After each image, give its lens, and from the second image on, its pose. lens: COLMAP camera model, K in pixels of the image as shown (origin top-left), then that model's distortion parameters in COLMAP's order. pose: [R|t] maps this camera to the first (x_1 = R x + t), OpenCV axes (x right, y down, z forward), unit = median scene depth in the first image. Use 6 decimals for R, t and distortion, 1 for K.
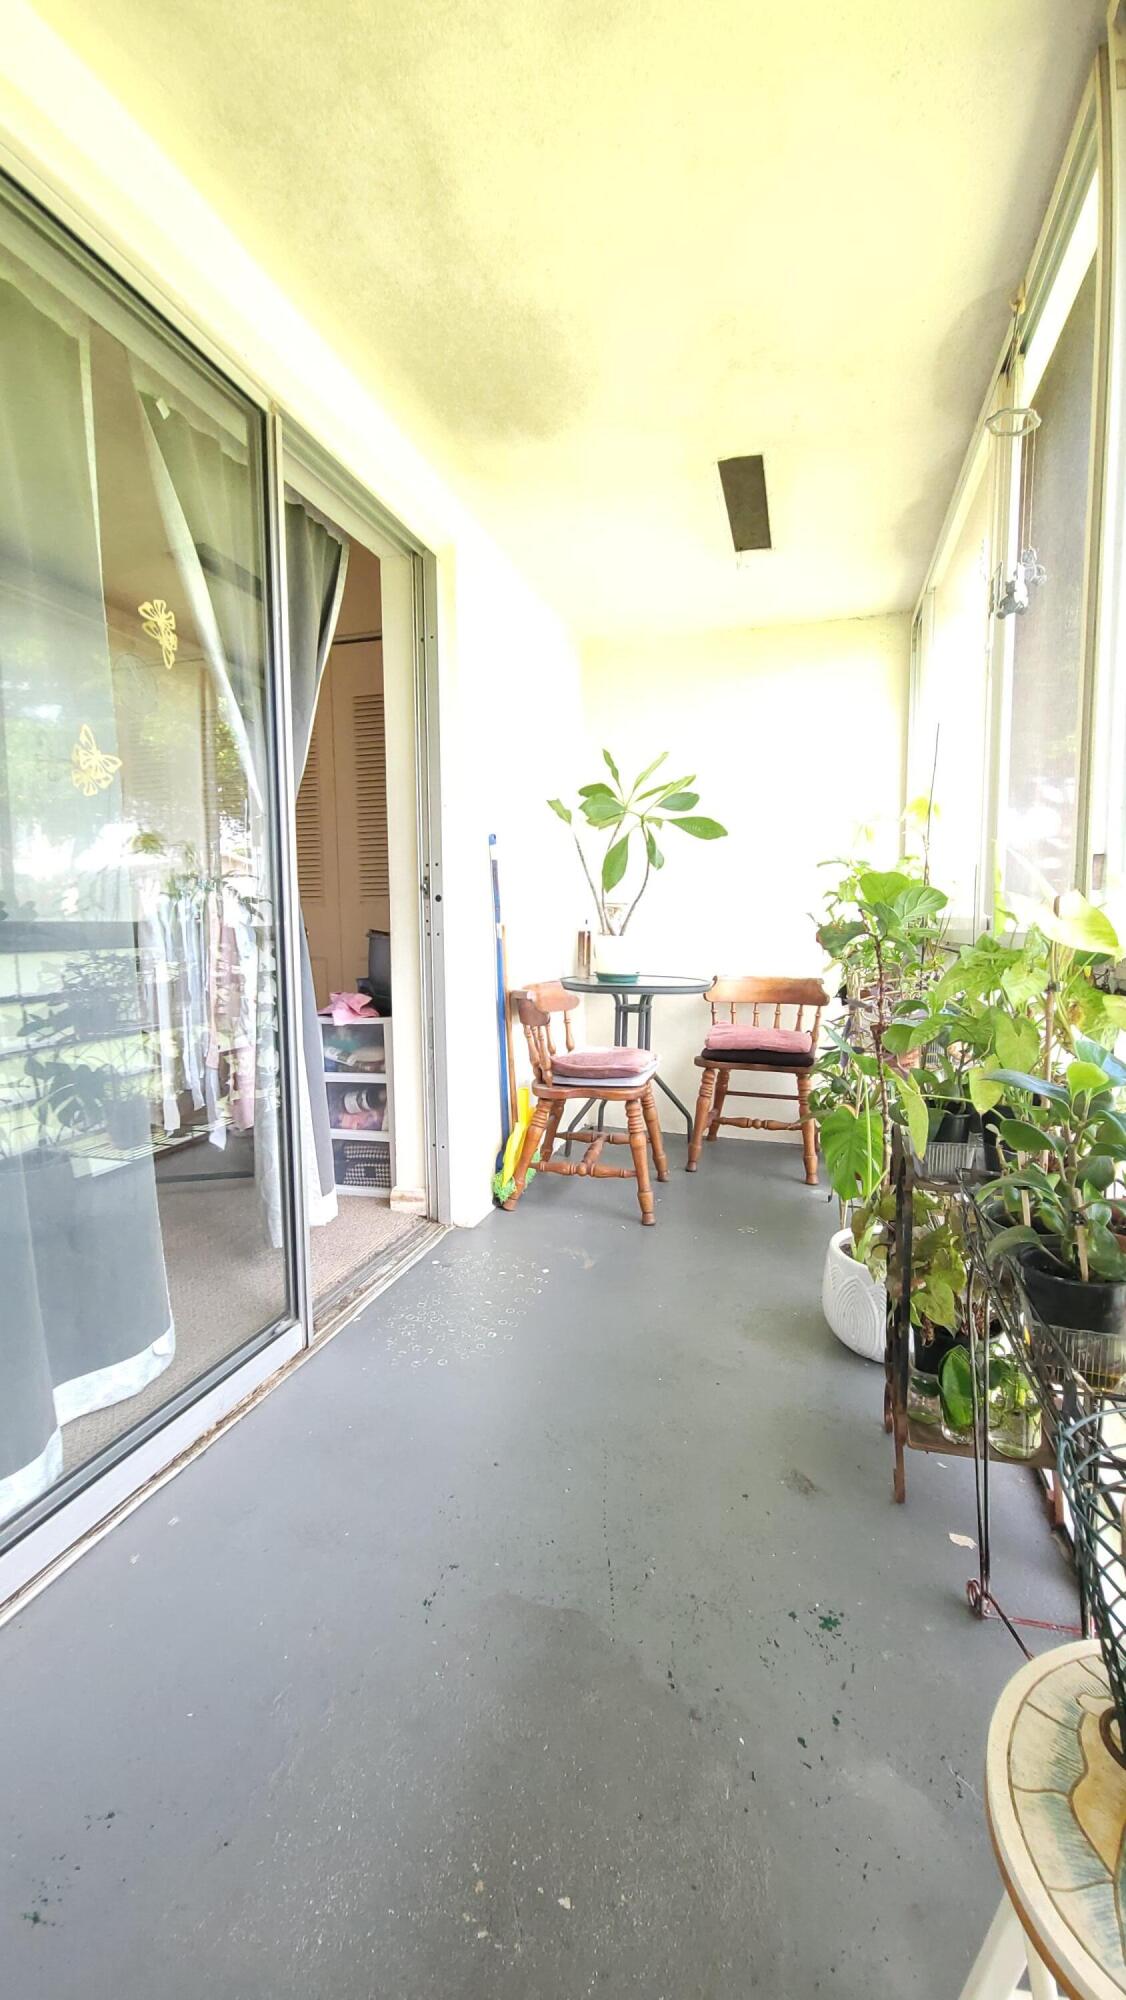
lens RADIAL K [[816.3, 0, 562.3], [0, 816.3, 996.5], [0, 0, 1]] dist [0.002227, -0.004969]
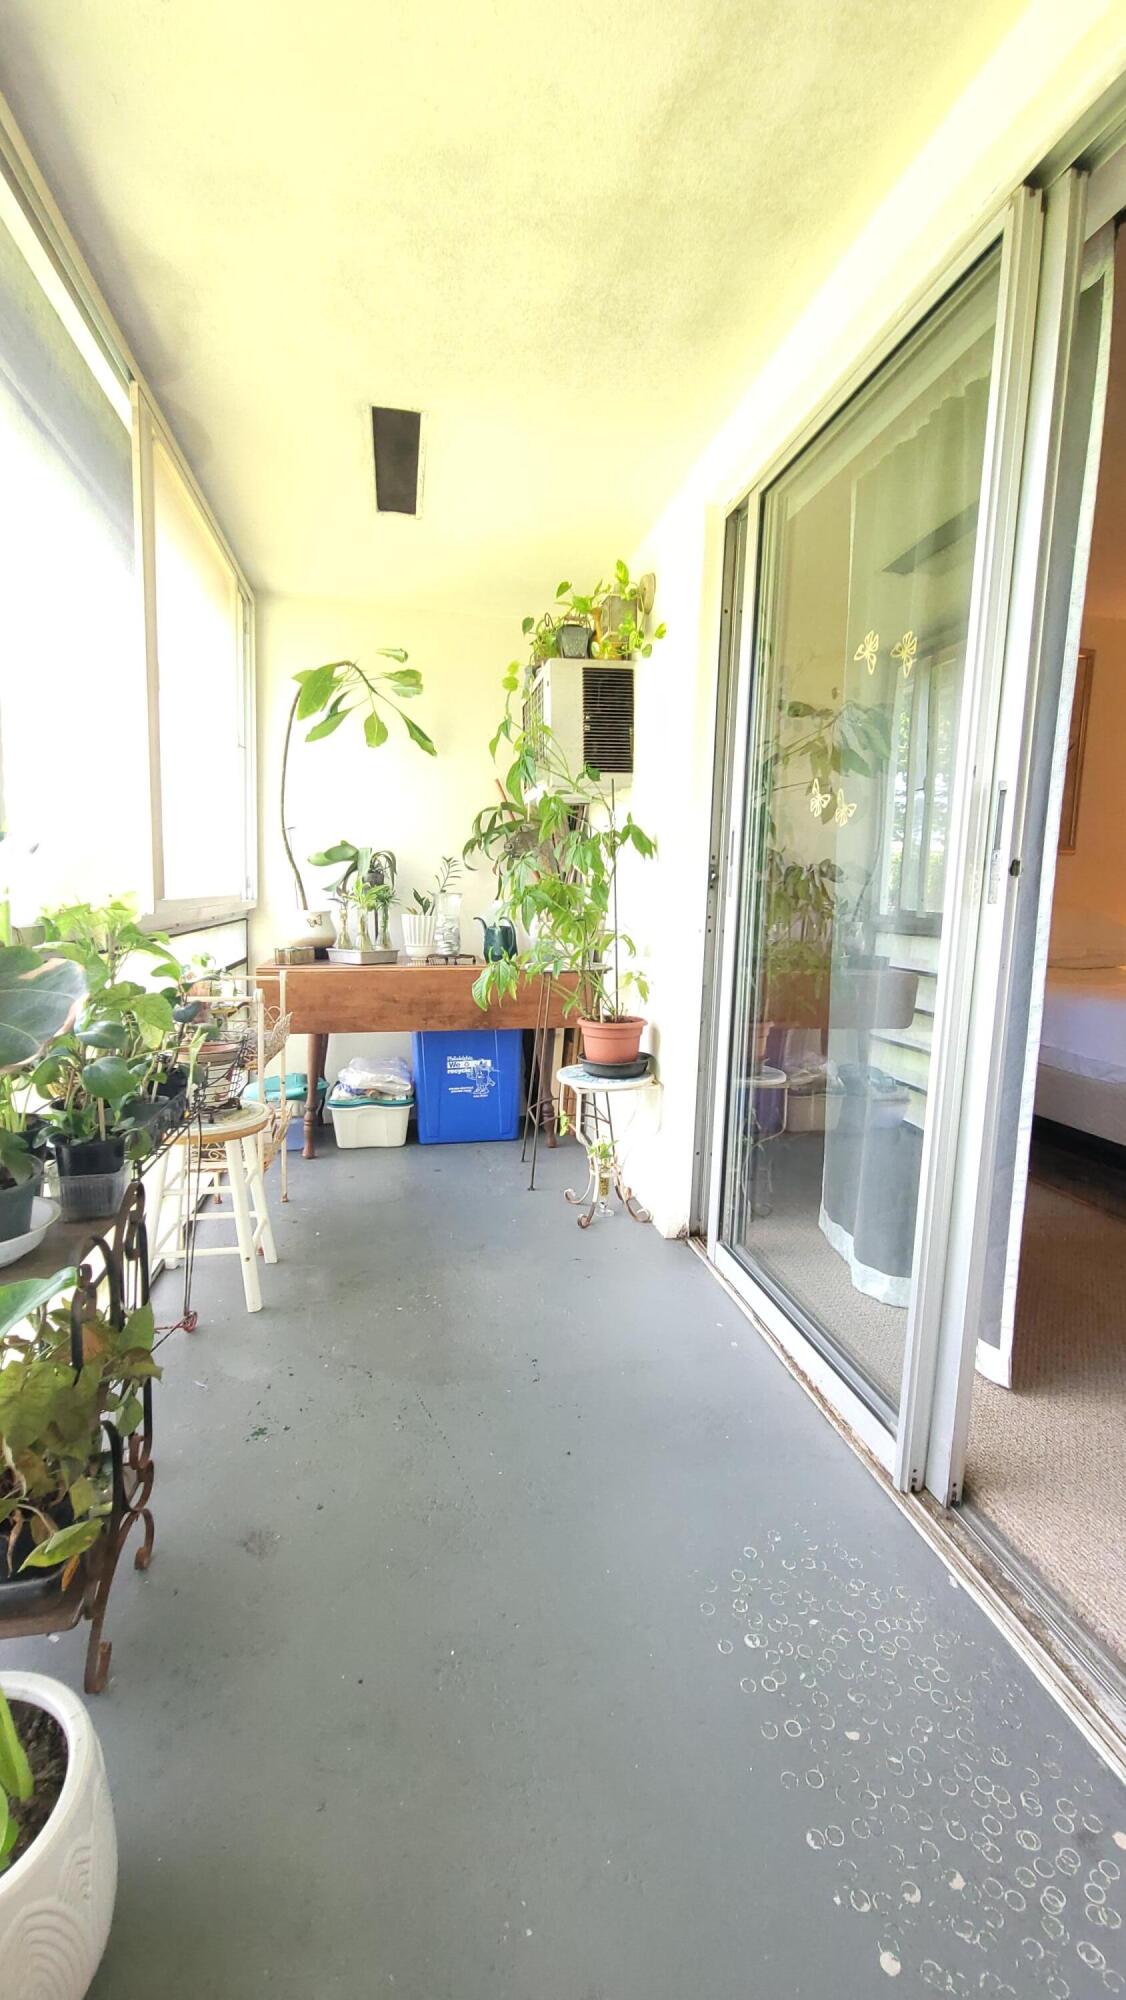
lens RADIAL K [[816.3, 0, 562.4], [0, 816.3, 999.0], [0, 0, 1]] dist [0.002227, -0.004969]
pose [[-0.886995, 0.035795, -0.460389, 0.385920], [-0.067530, 0.976218, 0.206004, -0.196265], [0.456814, 0.213815, -0.863484, 1.807003]]
